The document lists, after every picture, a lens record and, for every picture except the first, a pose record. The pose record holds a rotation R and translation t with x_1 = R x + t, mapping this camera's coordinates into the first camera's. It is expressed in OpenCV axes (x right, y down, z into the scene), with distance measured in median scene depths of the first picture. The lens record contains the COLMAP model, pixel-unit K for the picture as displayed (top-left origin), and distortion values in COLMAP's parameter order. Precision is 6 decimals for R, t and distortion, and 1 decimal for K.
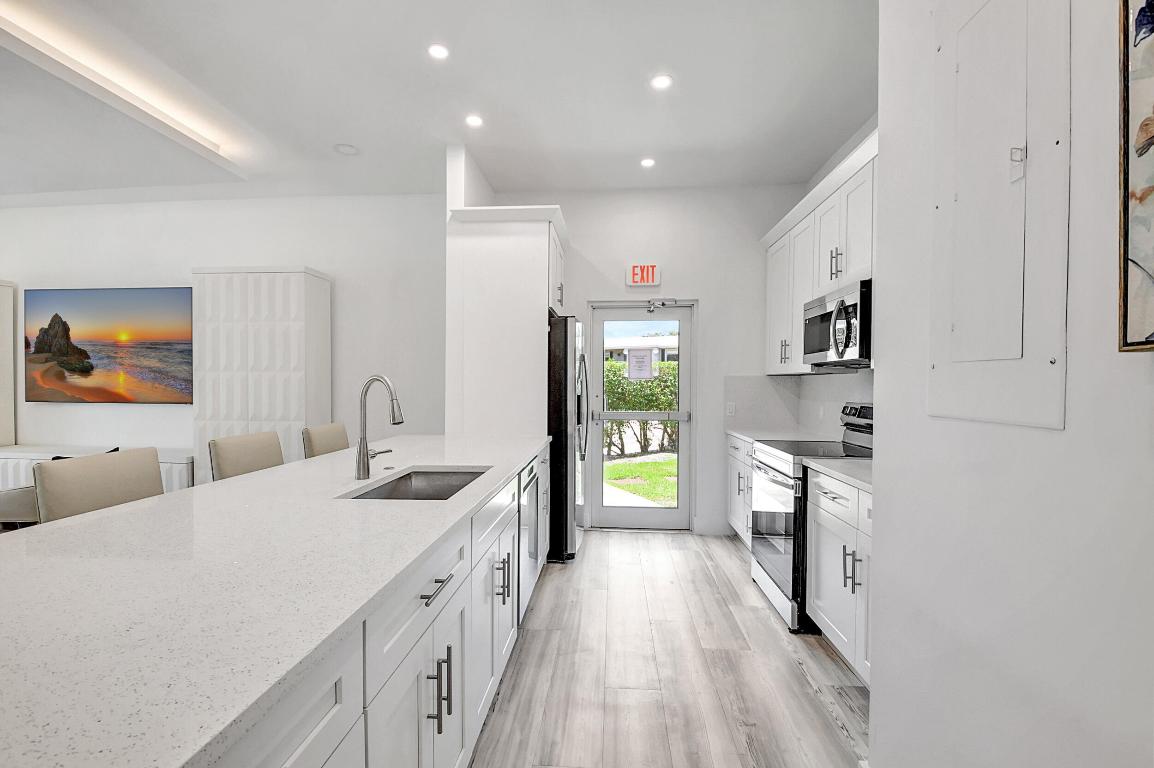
lens RADIAL K [[511.3, 0, 572.8], [0, 511.3, 389.1], [0, 0, 1]] dist [0.000535, -0.013292]
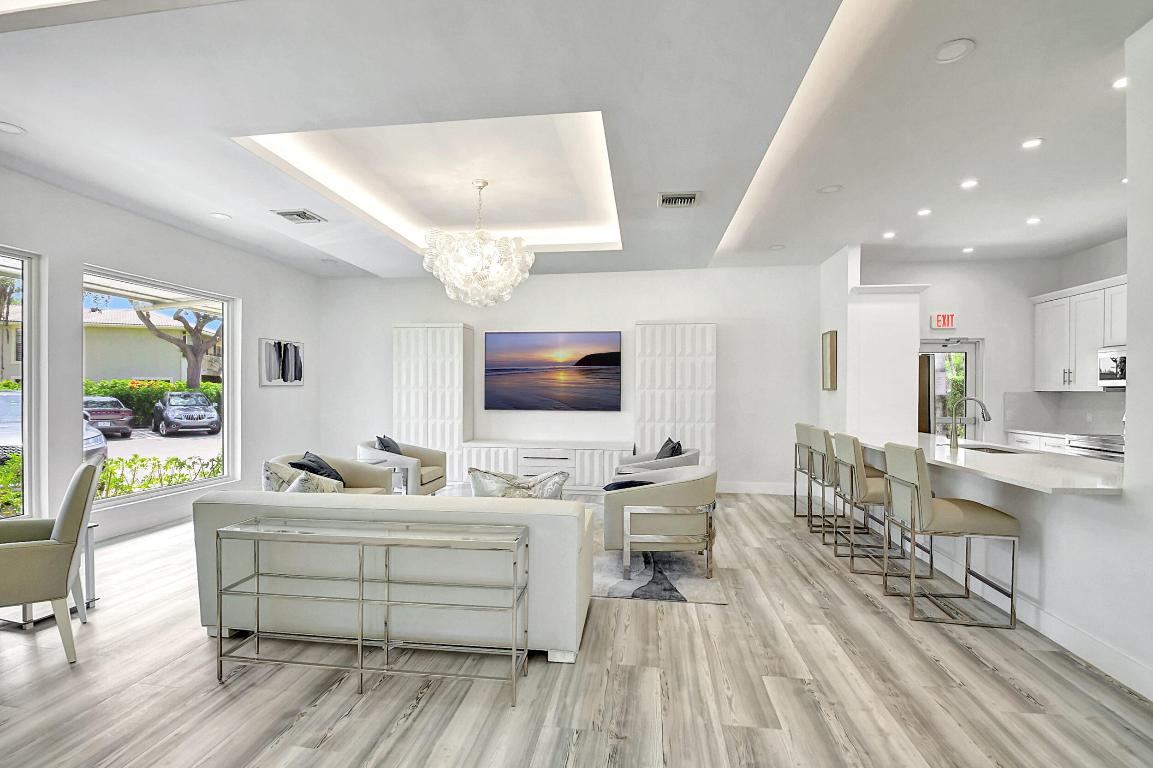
lens RADIAL K [[510.9, 0, 572.3], [0, 510.9, 389.1], [0, 0, 1]] dist [0.000535, -0.013292]
pose [[0.997458, -0.002013, -0.071232, -0.817987], [0.000871, 0.999871, -0.016059, -0.012421], [0.071255, 0.015957, 0.997330, -0.498637]]
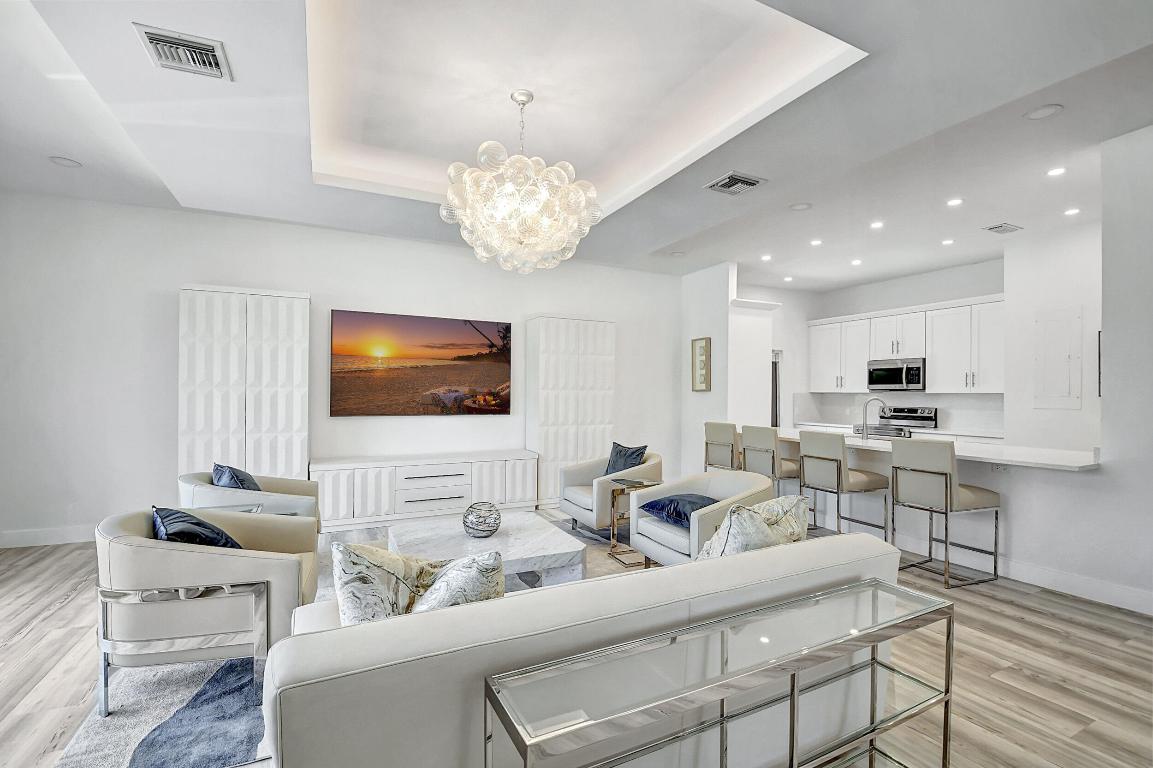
lens RADIAL K [[510.9, 0, 572.3], [0, 510.9, 389.1], [0, 0, 1]] dist [0.000535, -0.013292]
pose [[0.867997, 0.003231, 0.496559, -1.307017], [0.004230, 0.999894, -0.013900, -0.017902], [-0.496552, 0.014166, 0.867892, -0.193340]]
